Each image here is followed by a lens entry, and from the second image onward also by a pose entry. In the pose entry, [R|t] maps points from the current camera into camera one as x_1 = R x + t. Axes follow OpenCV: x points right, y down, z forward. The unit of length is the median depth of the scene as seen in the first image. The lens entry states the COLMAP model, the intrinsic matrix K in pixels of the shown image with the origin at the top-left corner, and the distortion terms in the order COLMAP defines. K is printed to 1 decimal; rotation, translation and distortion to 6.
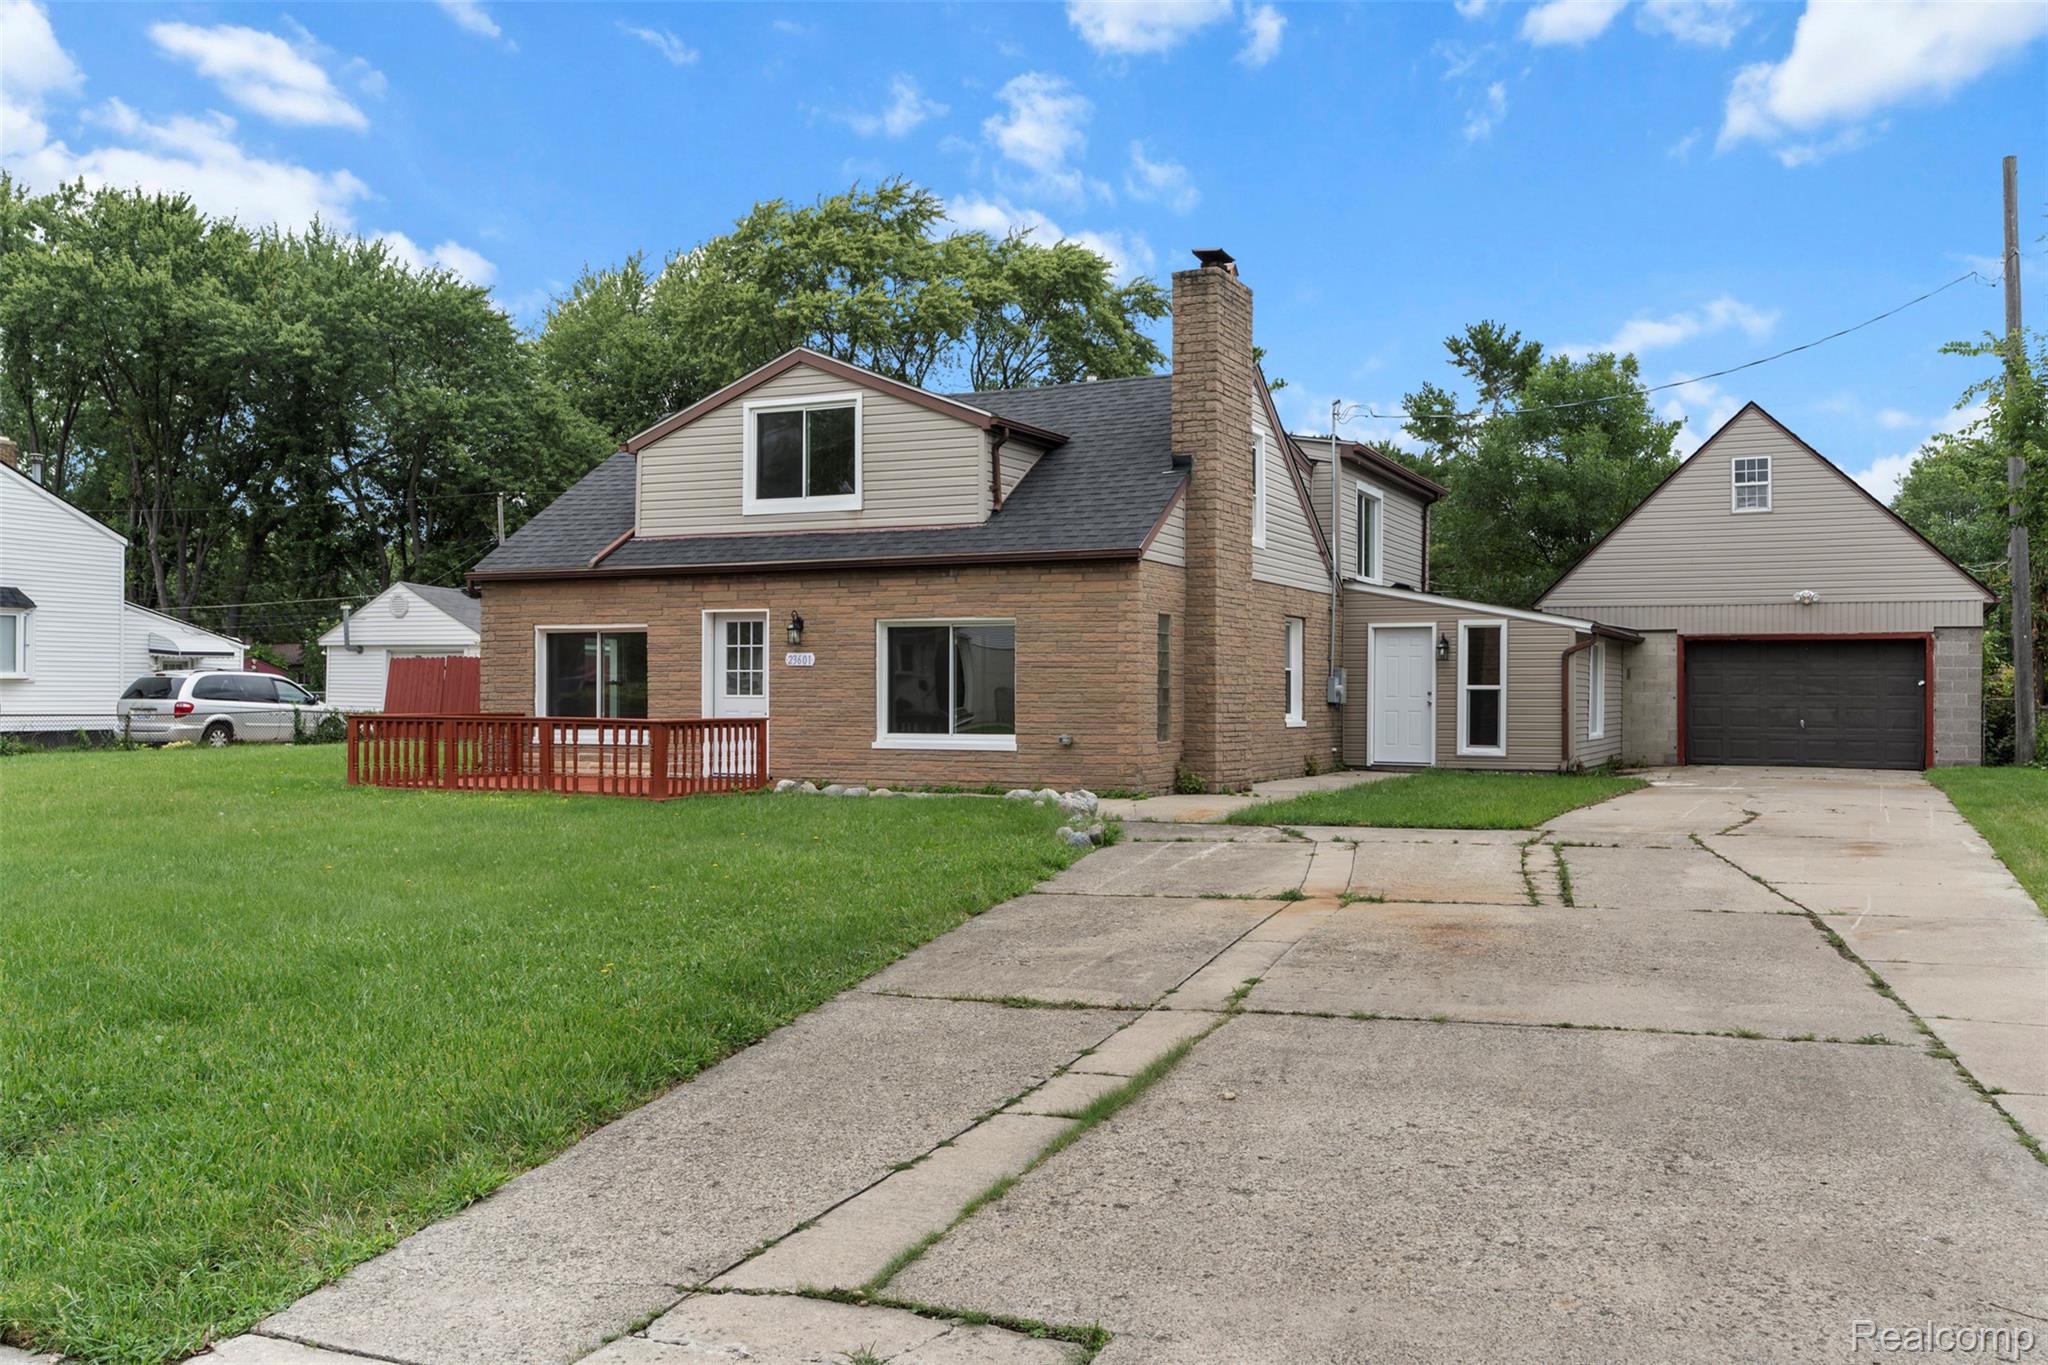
lens RADIAL K [[1800.8, 0, 1022.3], [0, 1800.8, 684.7], [0, 0, 1]] dist [-0.013830, -0.016701]
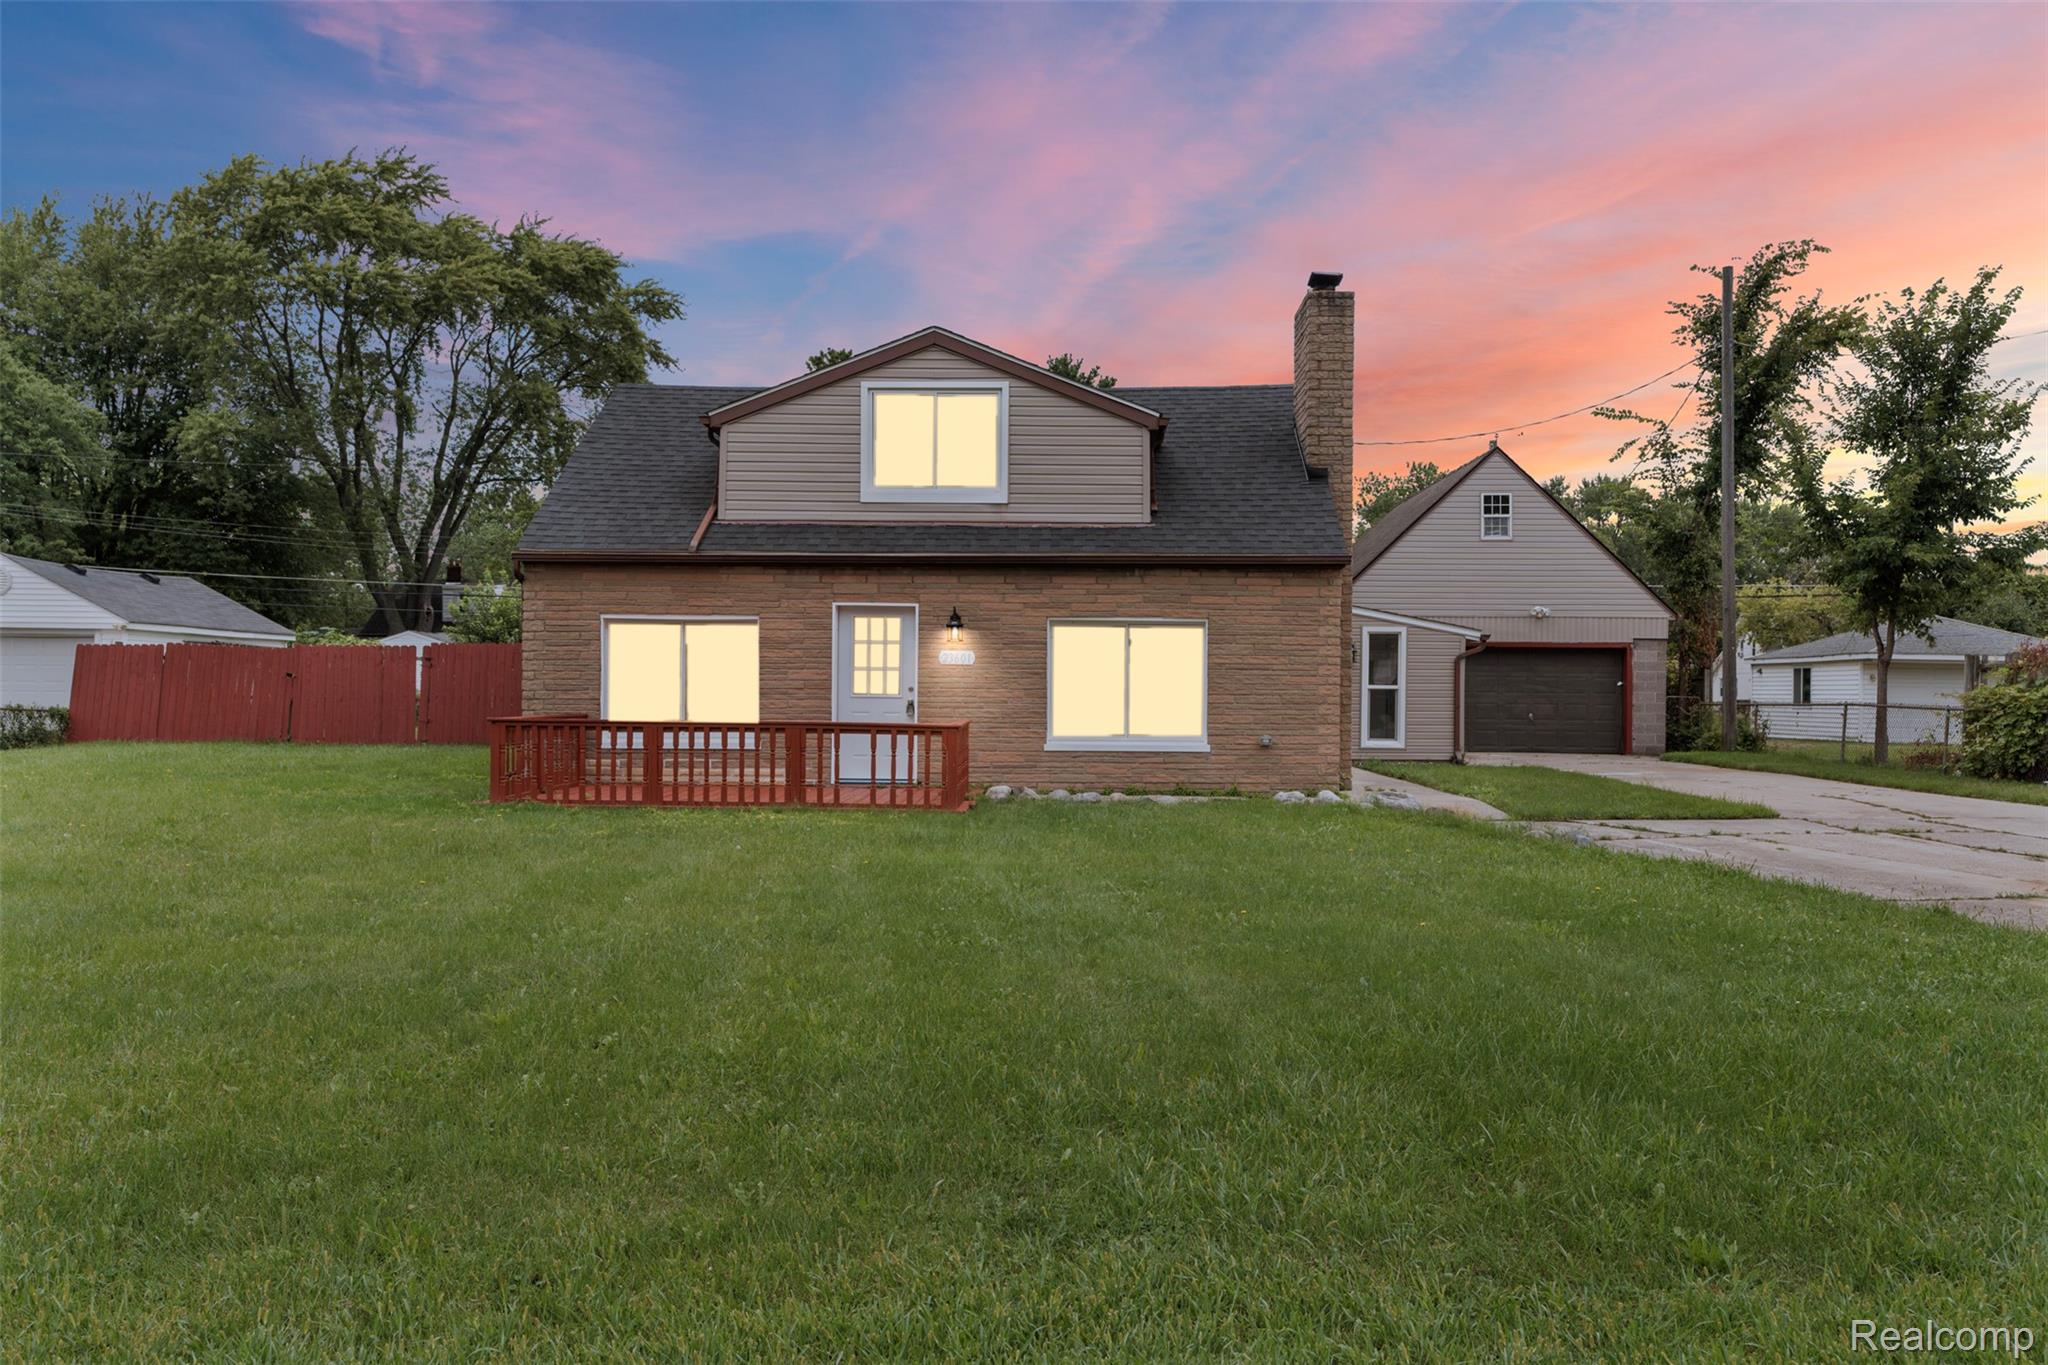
lens RADIAL K [[1640.3, 0, 1027.0], [0, 1640.3, 686.7], [0, 0, 1]] dist [-0.007575, -0.009922]
pose [[0.905872, 0.003287, 0.423538, -0.415900], [-0.006590, 0.999958, 0.006334, -0.004124], [-0.423500, -0.008529, 0.905856, 0.181380]]
